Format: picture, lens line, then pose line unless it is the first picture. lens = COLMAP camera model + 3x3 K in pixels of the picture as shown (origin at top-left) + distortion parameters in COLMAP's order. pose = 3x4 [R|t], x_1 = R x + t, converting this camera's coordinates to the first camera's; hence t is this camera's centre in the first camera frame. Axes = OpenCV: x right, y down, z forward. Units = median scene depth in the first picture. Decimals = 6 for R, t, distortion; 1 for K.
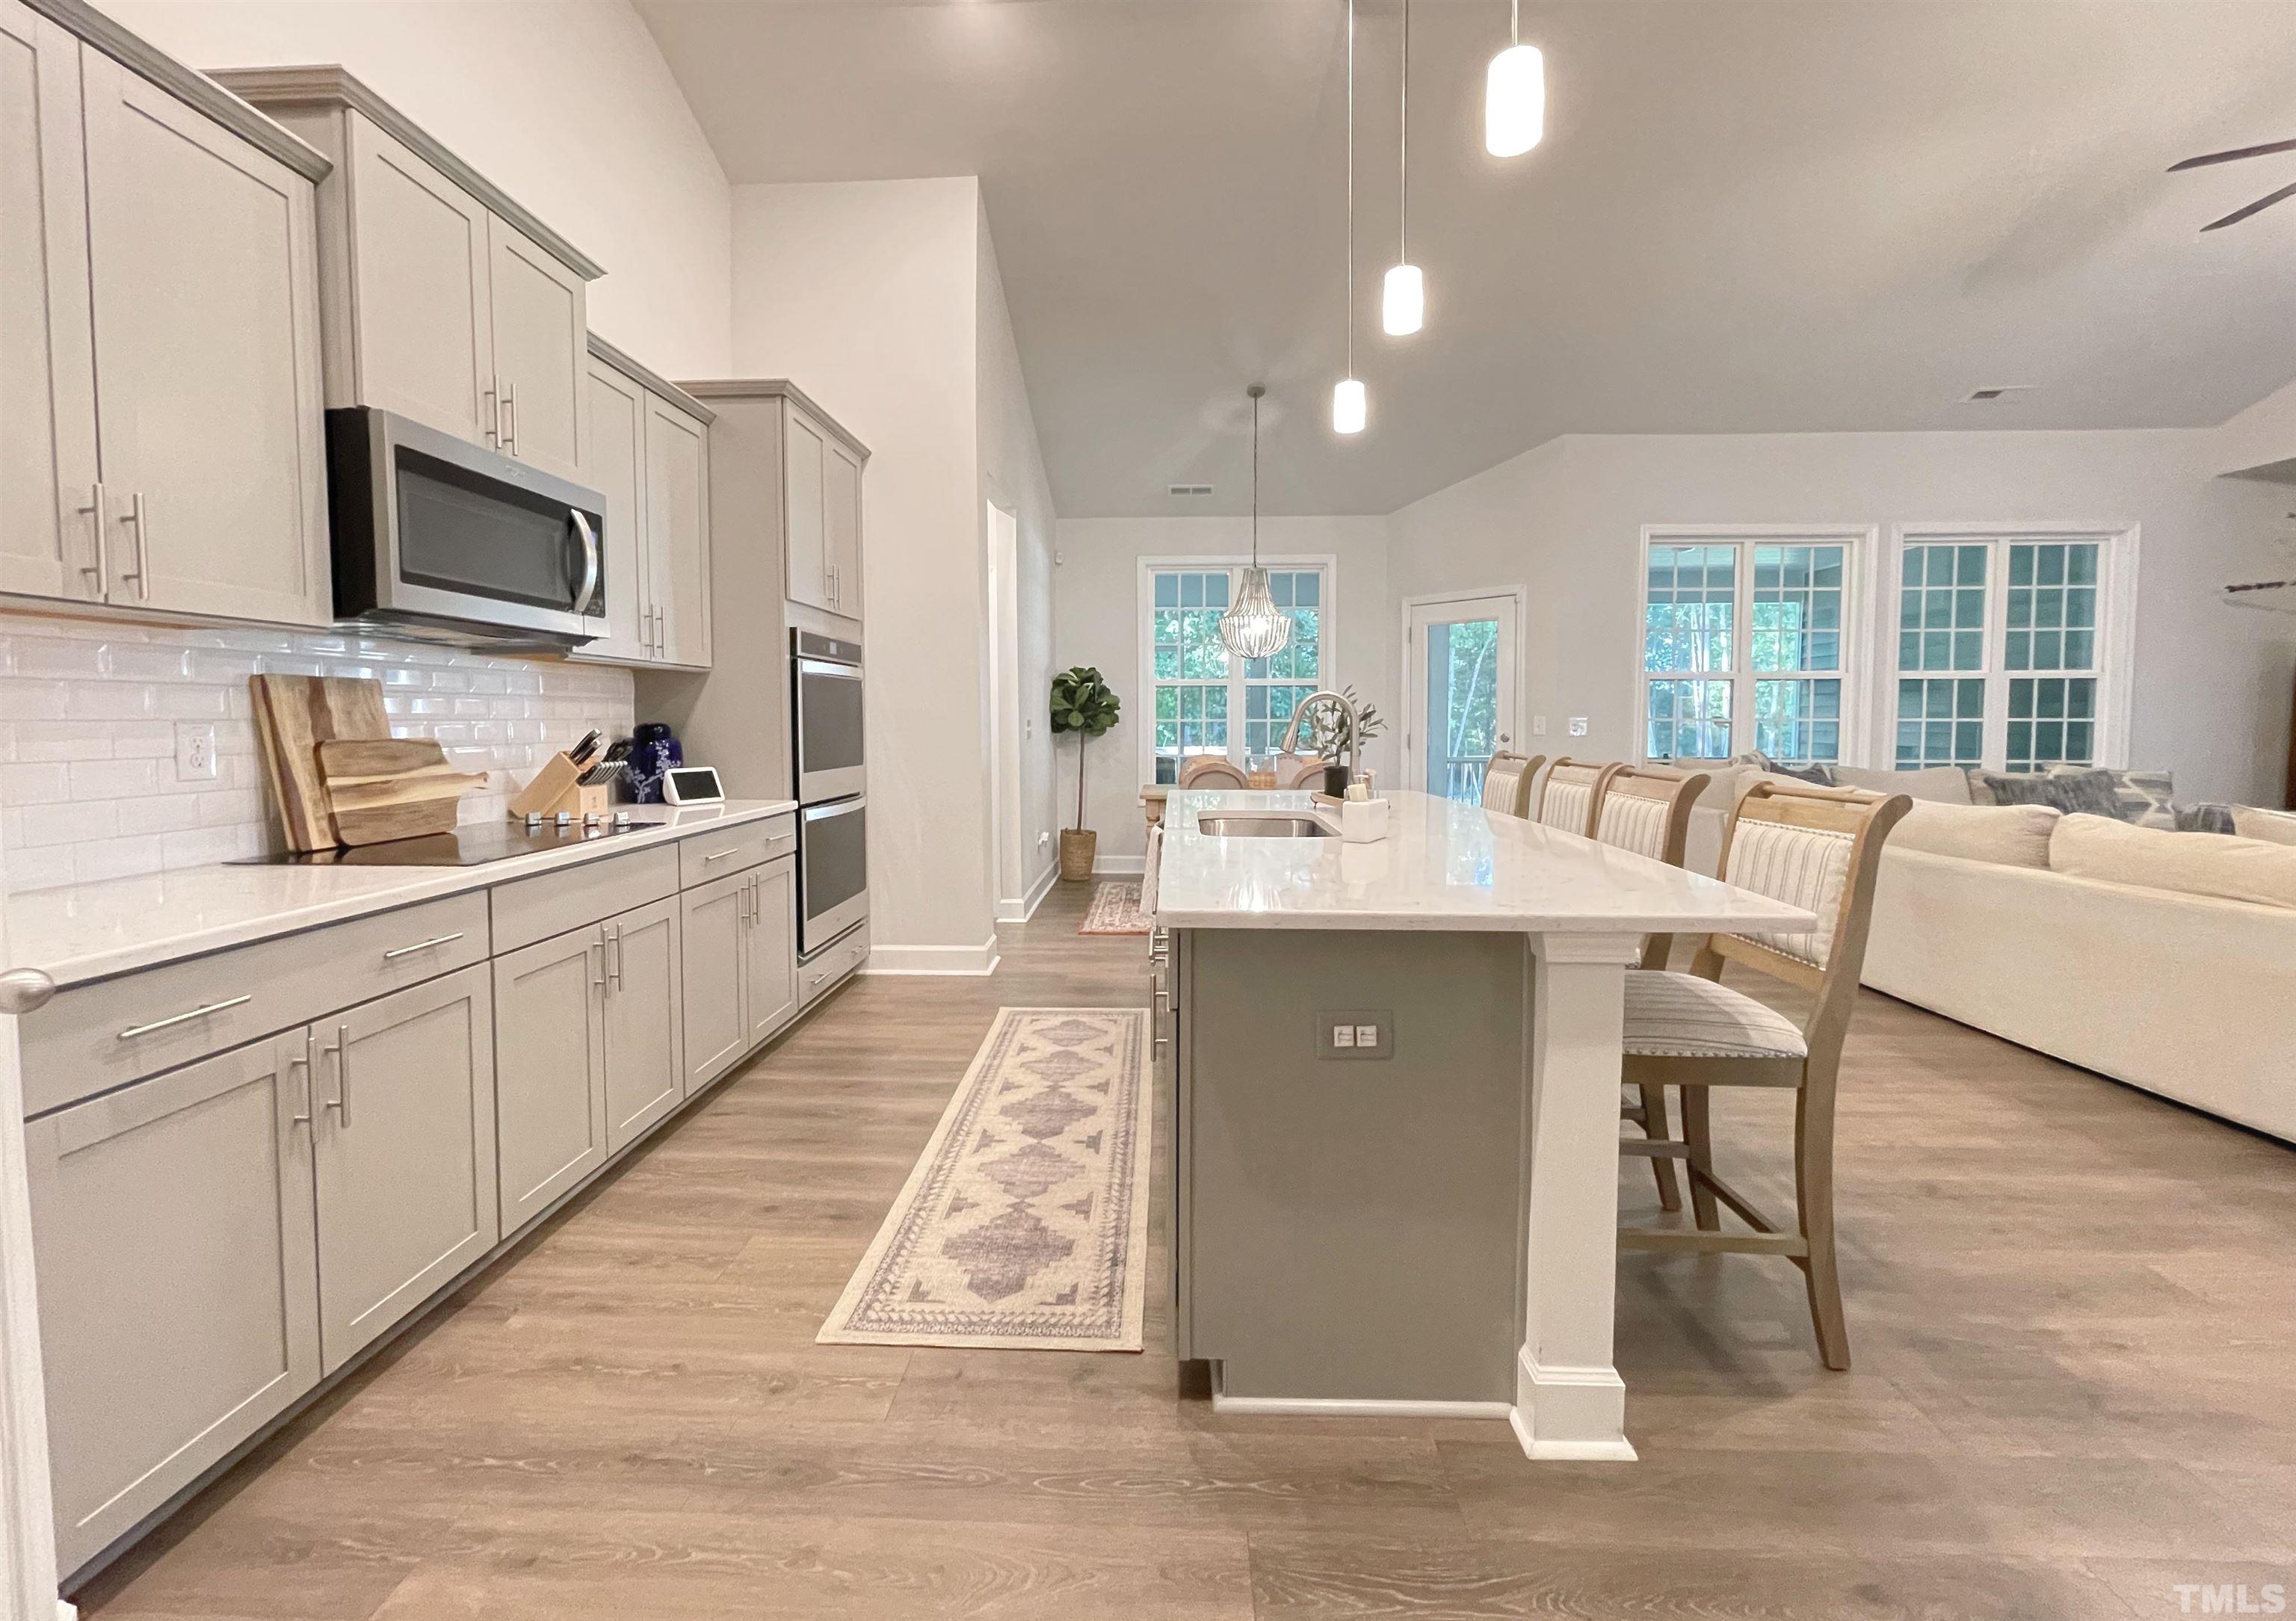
lens RADIAL K [[931.3, 0, 1138.8], [0, 931.3, 758.6], [0, 0, 1]] dist [-0.000542, -0.000158]
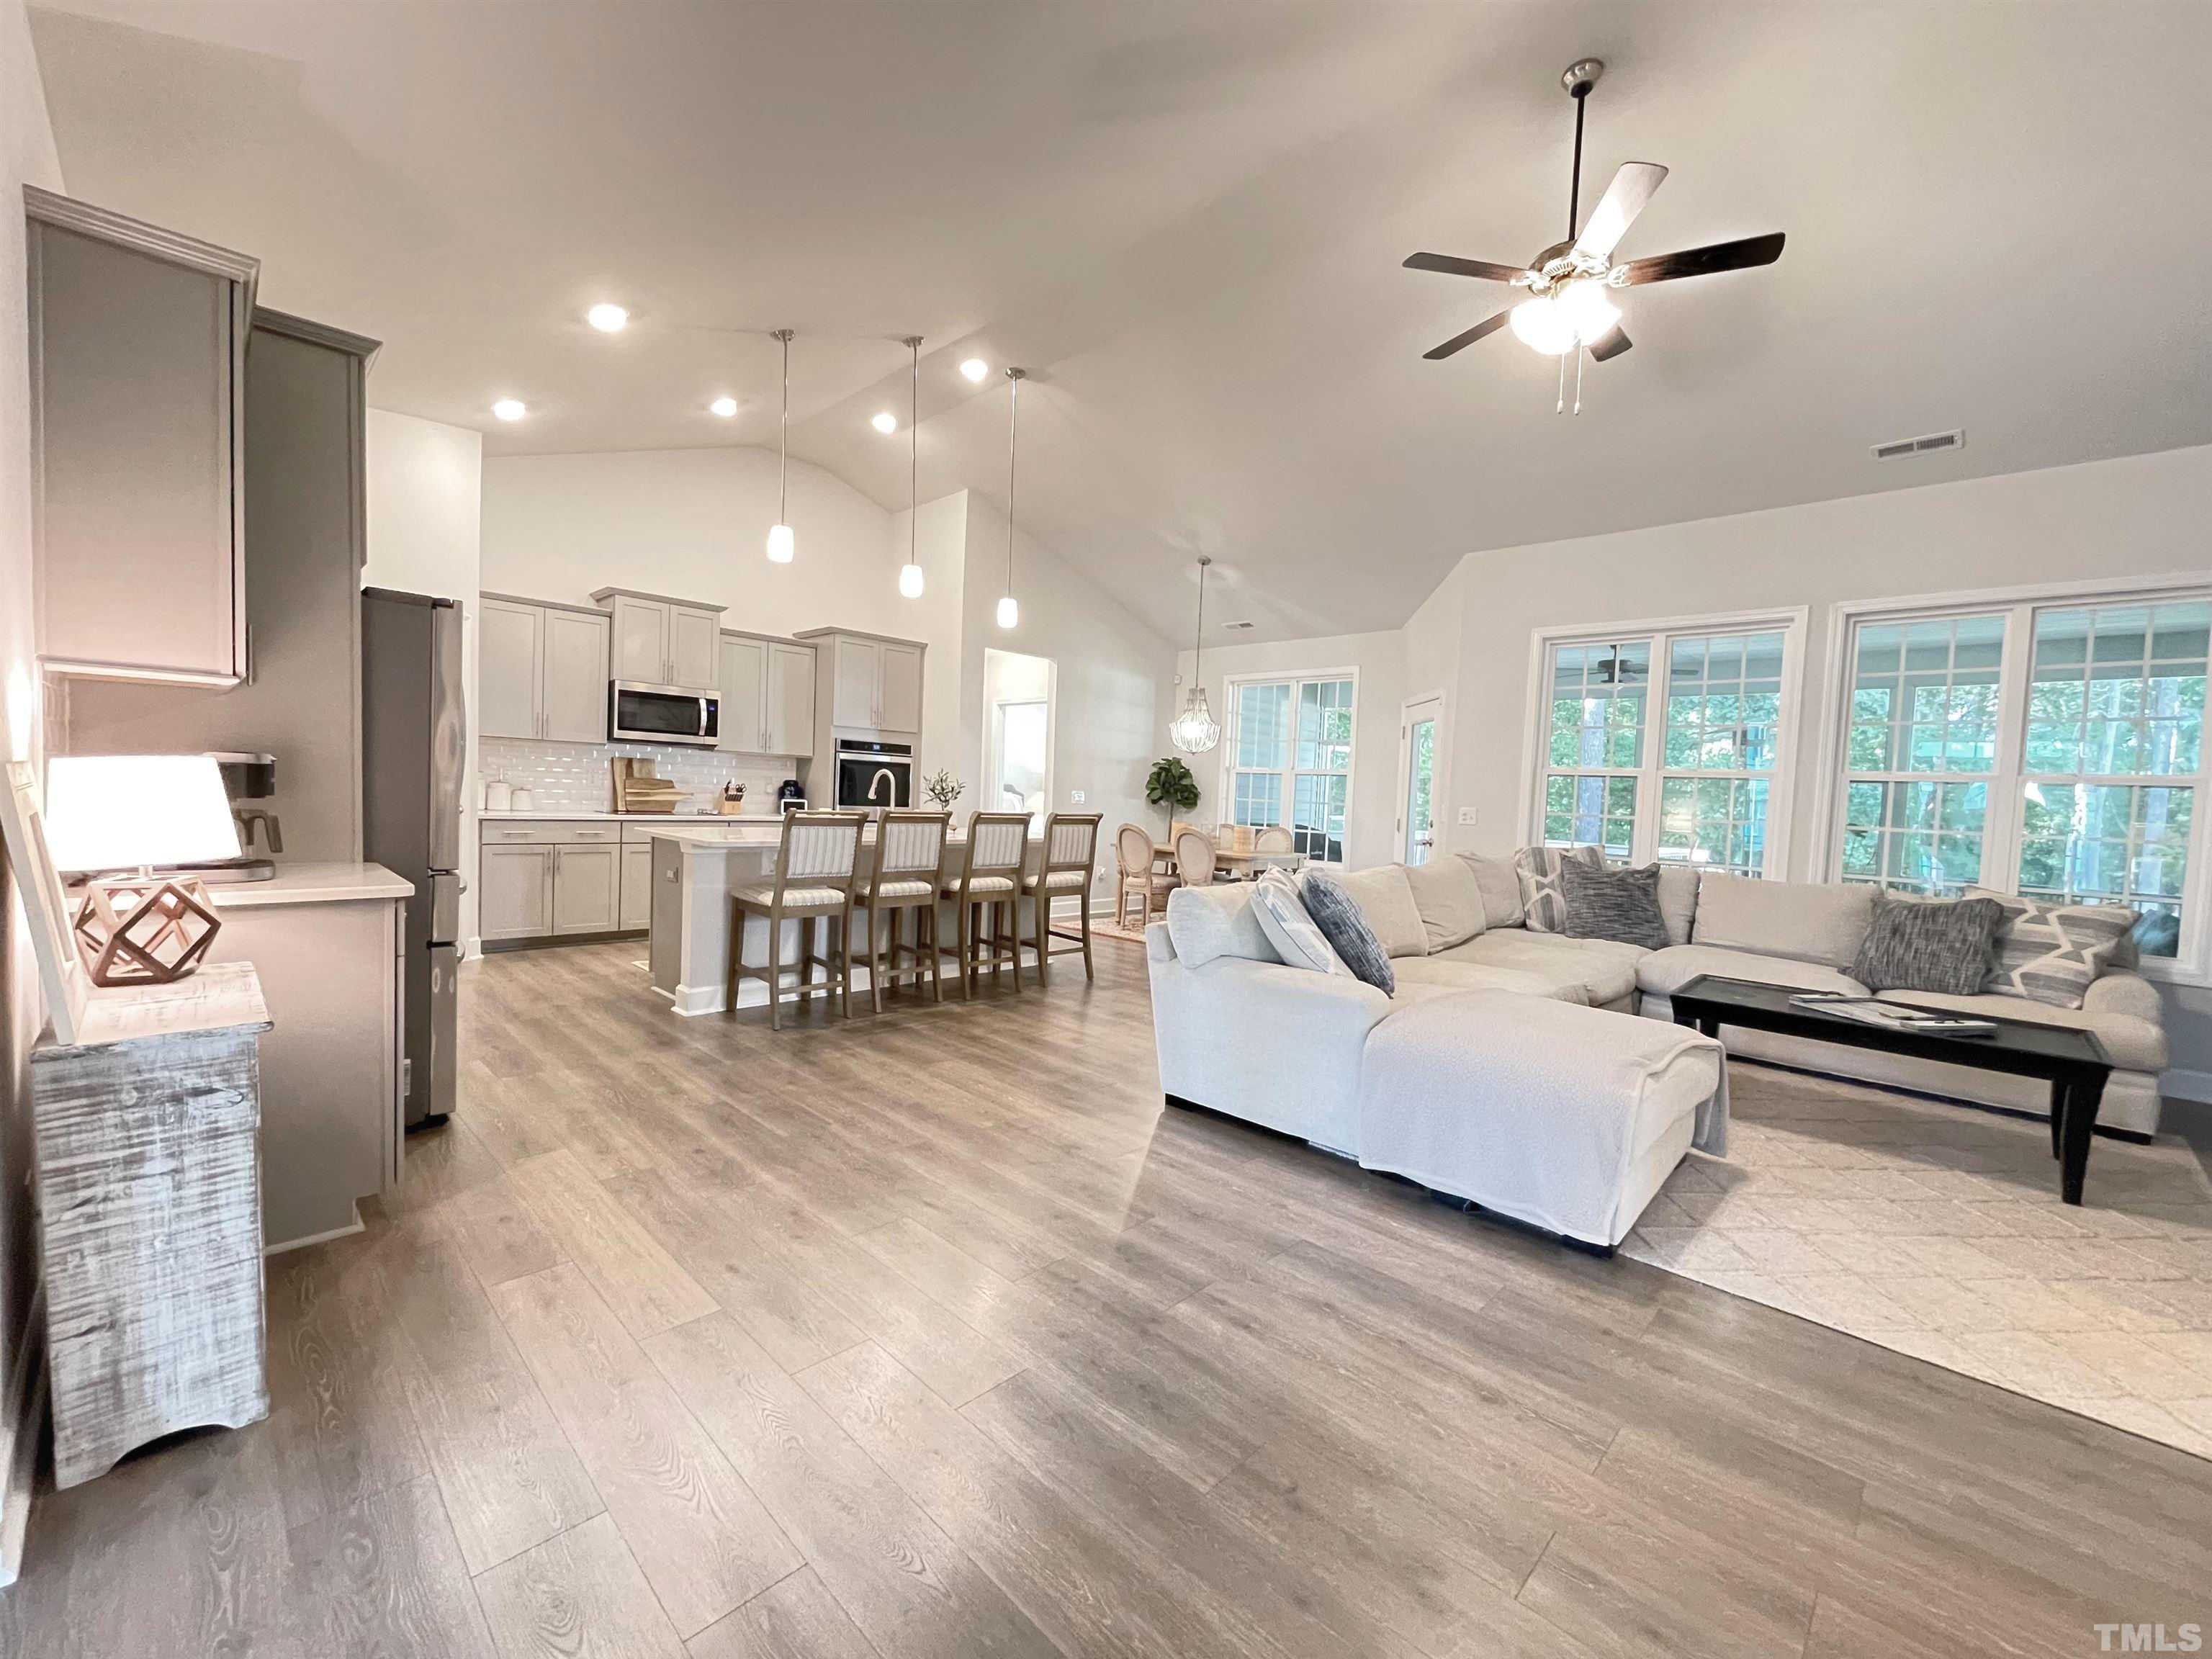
lens RADIAL K [[898.1, 0, 1106.0], [0, 898.1, 829.5], [0, 0, 1]] dist [0.008113, -0.014502]
pose [[0.741632, 0.062840, -0.667857, 1.632982], [-0.073046, 0.997247, 0.012718, -0.000595], [0.666818, 0.039353, 0.744181, -0.143909]]
